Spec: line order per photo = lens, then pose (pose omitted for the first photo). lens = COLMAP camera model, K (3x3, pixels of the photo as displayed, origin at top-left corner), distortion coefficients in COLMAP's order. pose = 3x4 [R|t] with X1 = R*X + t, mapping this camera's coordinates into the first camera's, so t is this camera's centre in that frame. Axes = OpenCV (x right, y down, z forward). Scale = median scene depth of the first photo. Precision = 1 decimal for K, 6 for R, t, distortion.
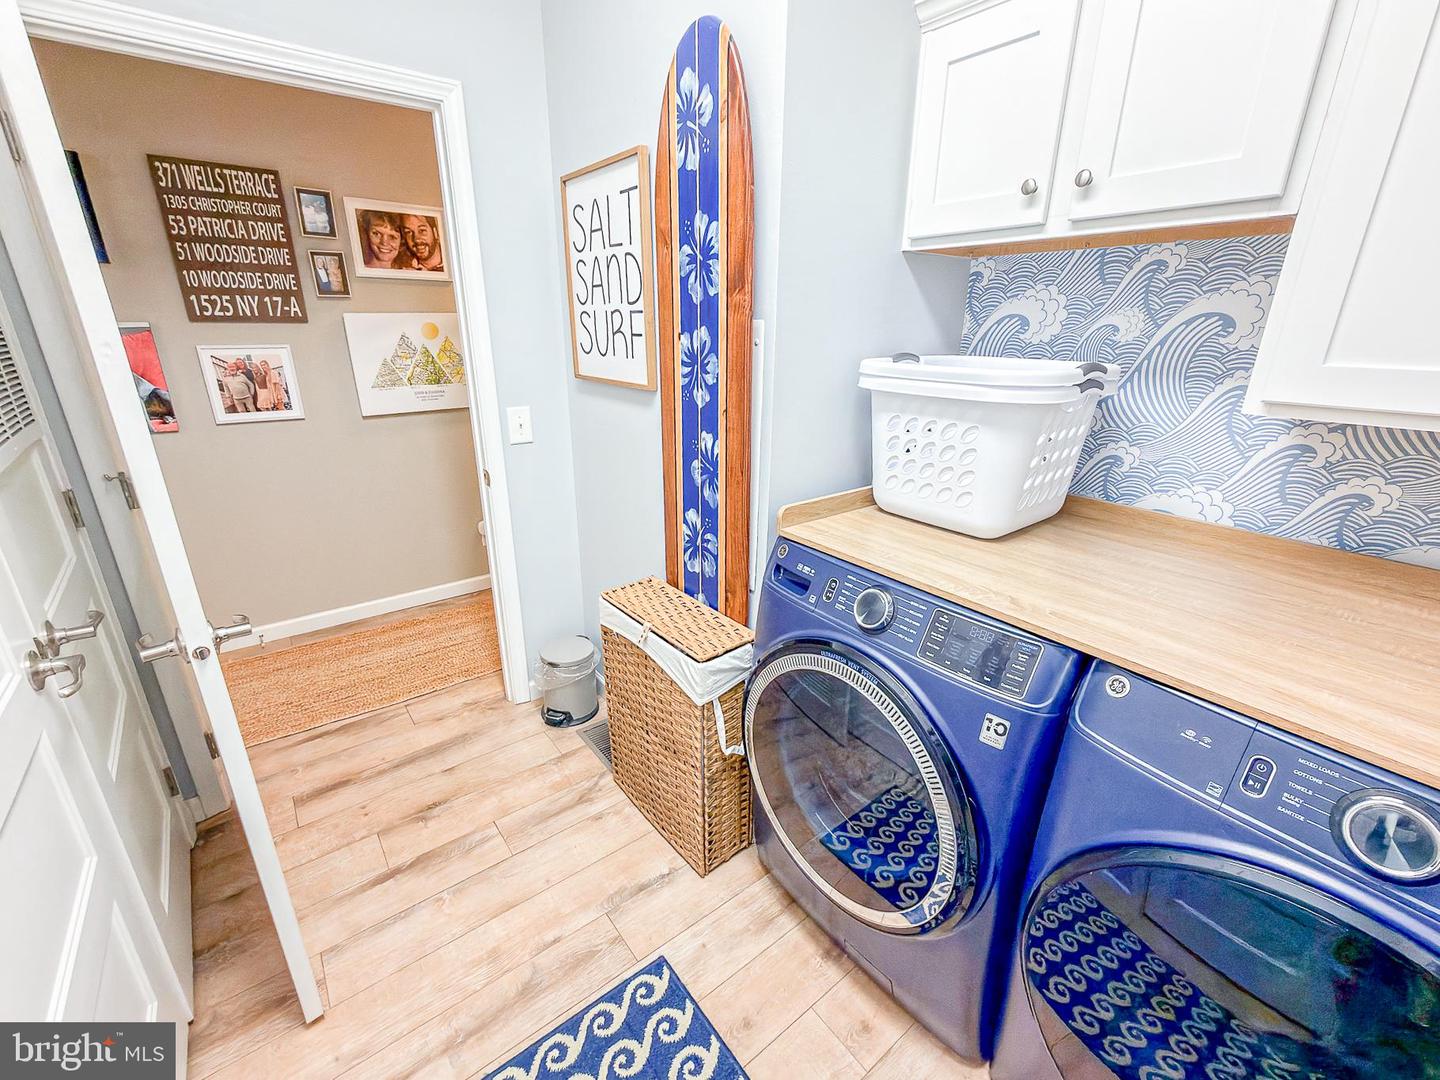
lens RADIAL K [[622.5, 0, 726.8], [0, 622.5, 539.2], [0, 0, 1]] dist [0.001603, 0.000230]
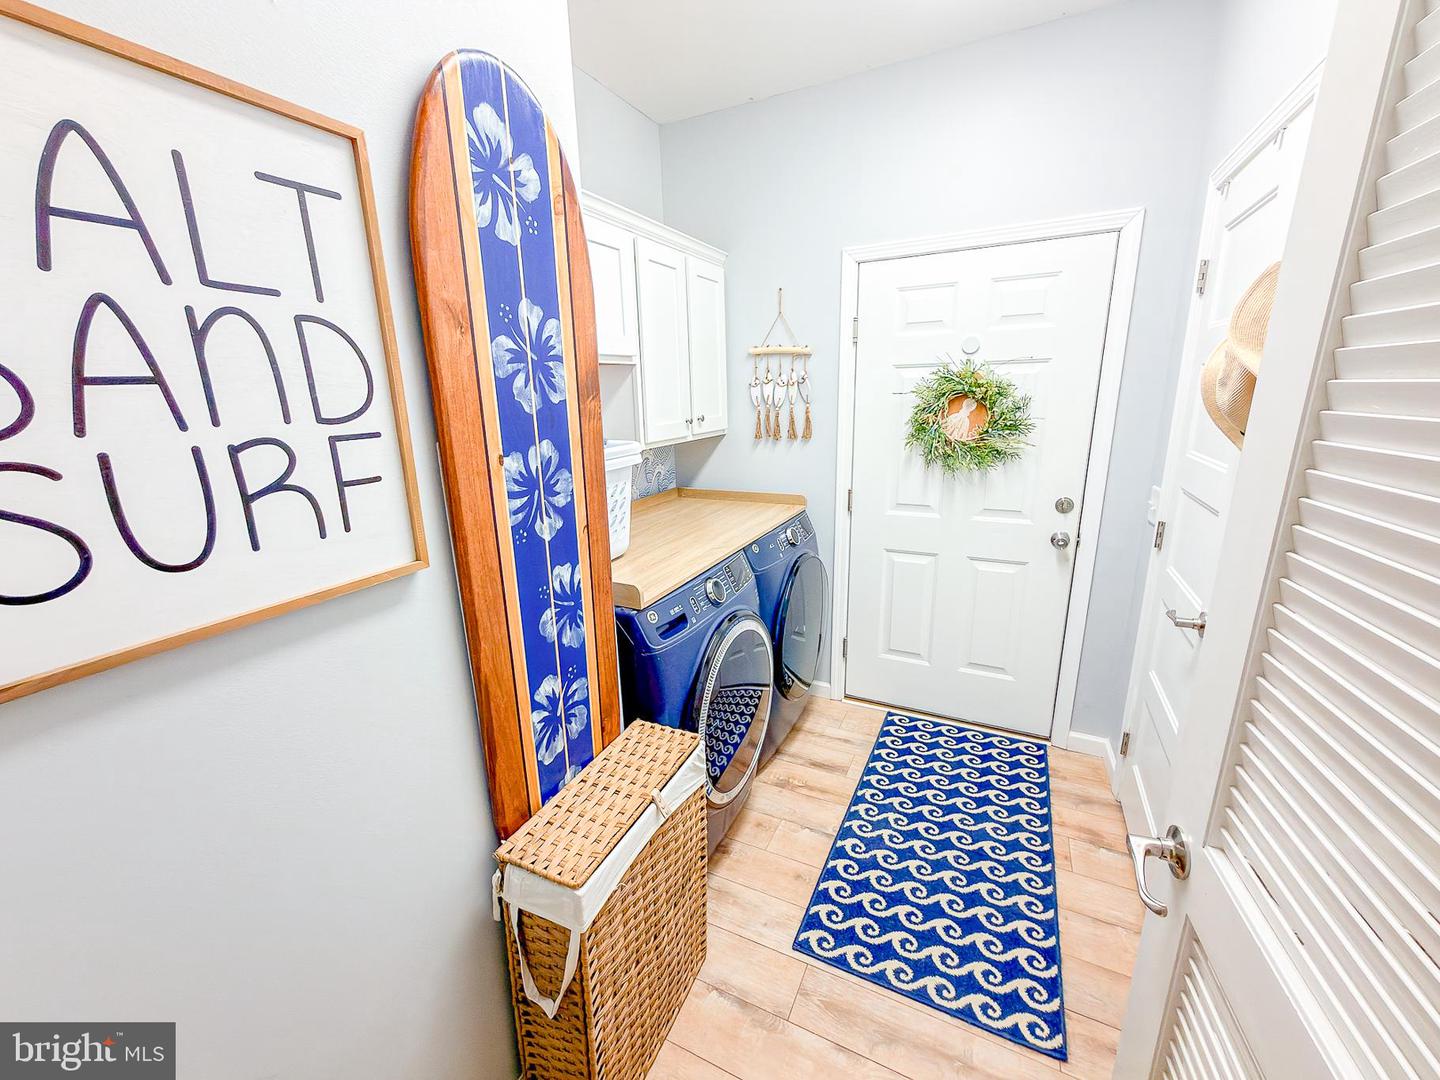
lens RADIAL K [[571.5, 0, 725.3], [0, 571.5, 535.8], [0, 0, 1]] dist [0.001556, -0.000697]
pose [[-0.435082, -0.224546, 0.871942, -0.783037], [0.316135, 0.868654, 0.381444, -0.431846], [-0.843067, 0.441611, -0.306949, 1.061482]]
